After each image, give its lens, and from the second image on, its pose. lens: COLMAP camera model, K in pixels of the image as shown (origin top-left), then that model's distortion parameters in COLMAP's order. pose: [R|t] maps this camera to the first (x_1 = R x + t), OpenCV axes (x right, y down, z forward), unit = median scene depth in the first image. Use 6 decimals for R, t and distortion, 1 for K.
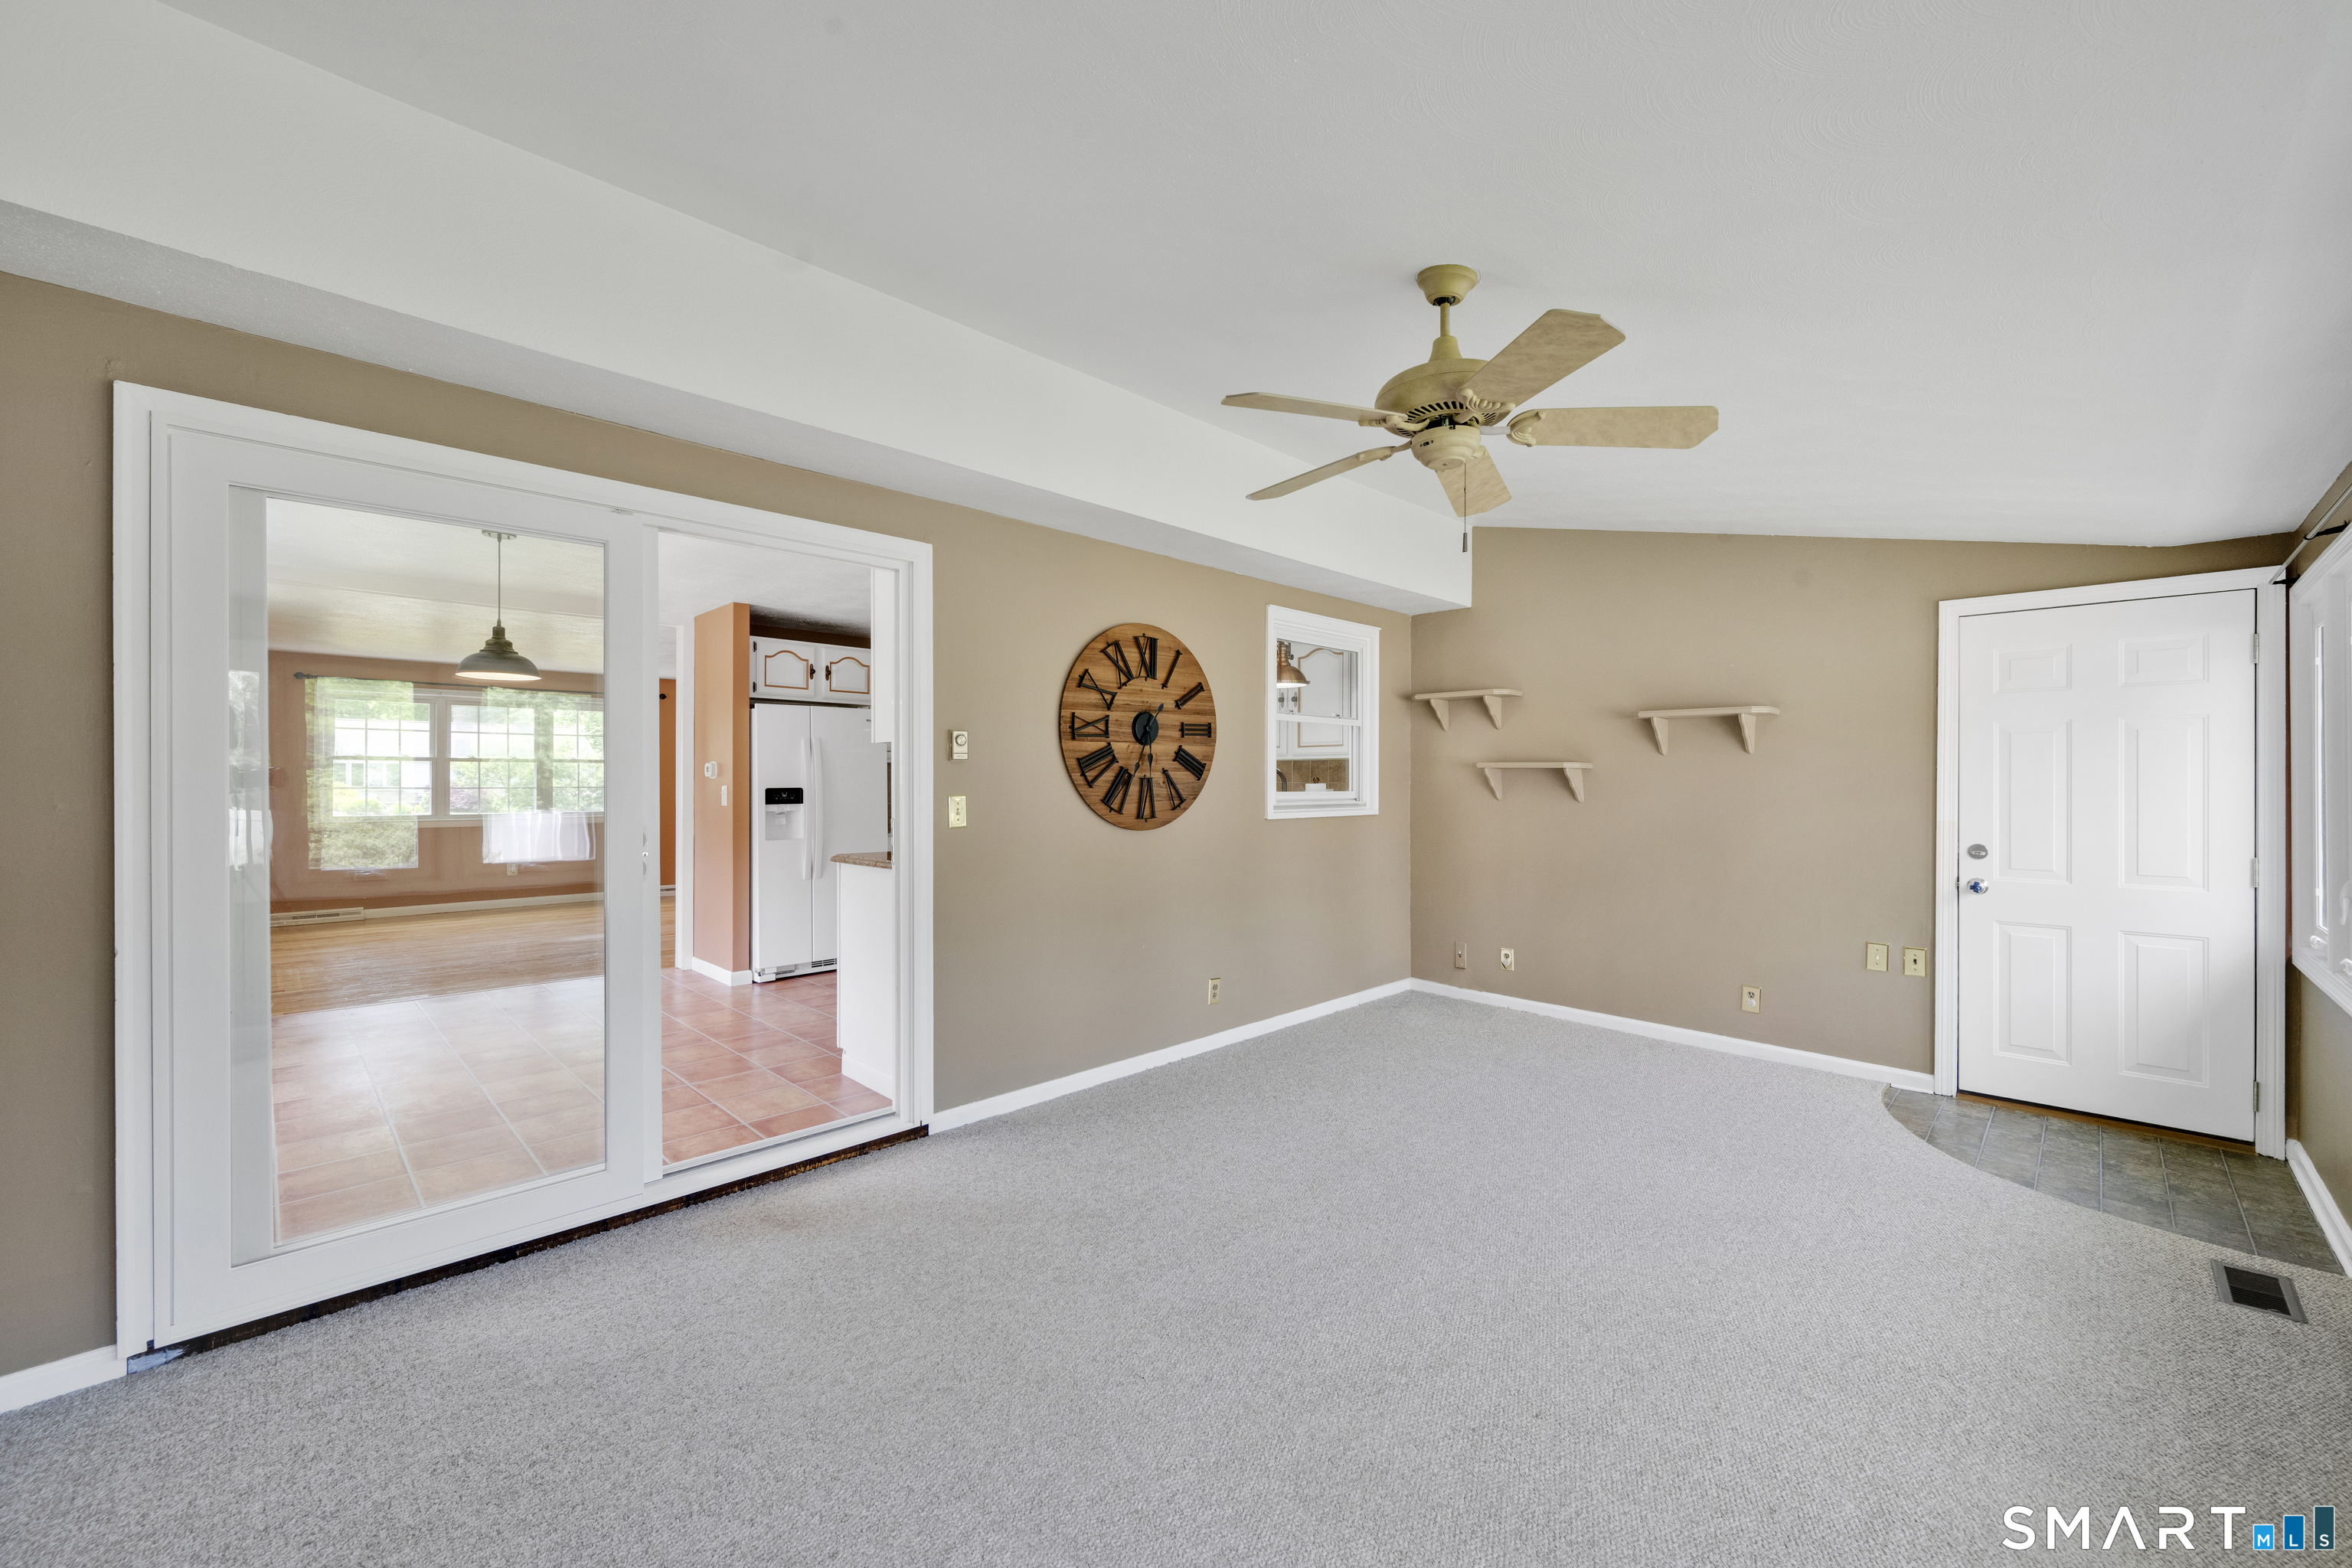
lens RADIAL K [[934.0, 0, 1191.3], [0, 934.0, 787.9], [0, 0, 1]] dist [0.000150, -0.000440]
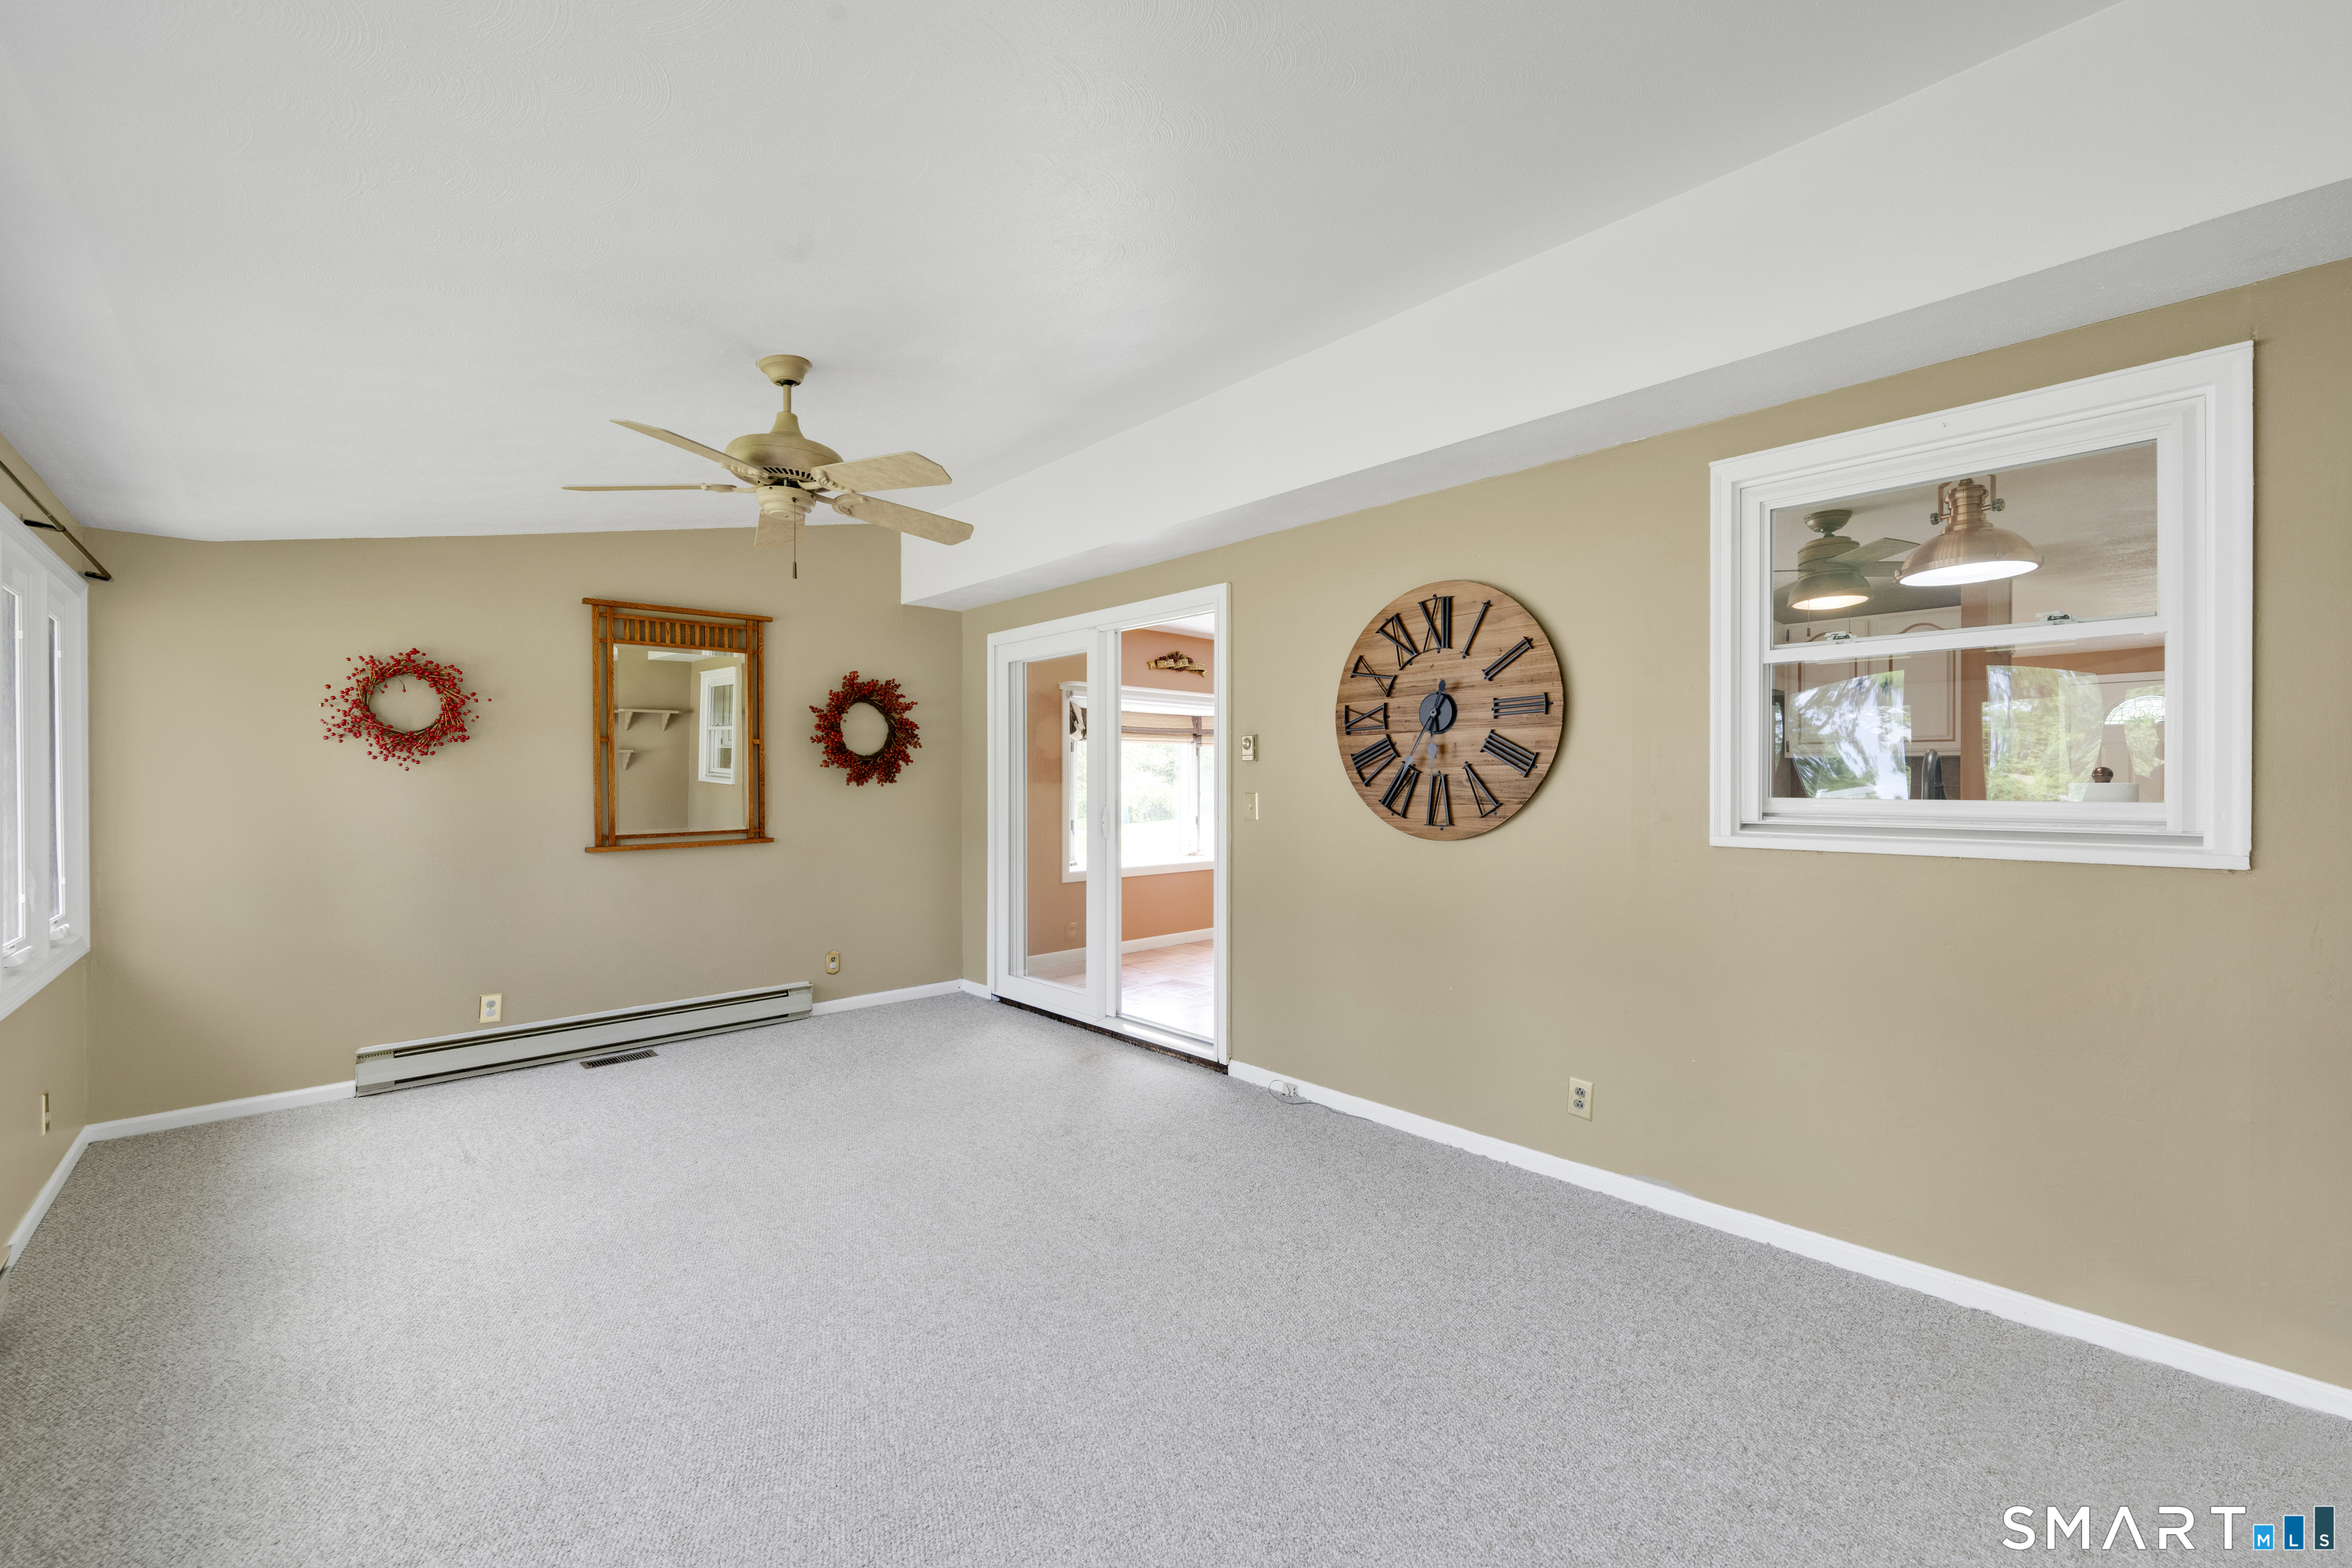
lens RADIAL K [[934.0, 0, 1166.3], [0, 934.0, 772.5], [0, 0, 1]] dist [0.000150, -0.000440]
pose [[-0.054439, -0.004659, -0.998506, 0.772826], [-0.000469, 0.999989, -0.004641, -0.008862], [0.998517, 0.000216, -0.054440, 0.826244]]
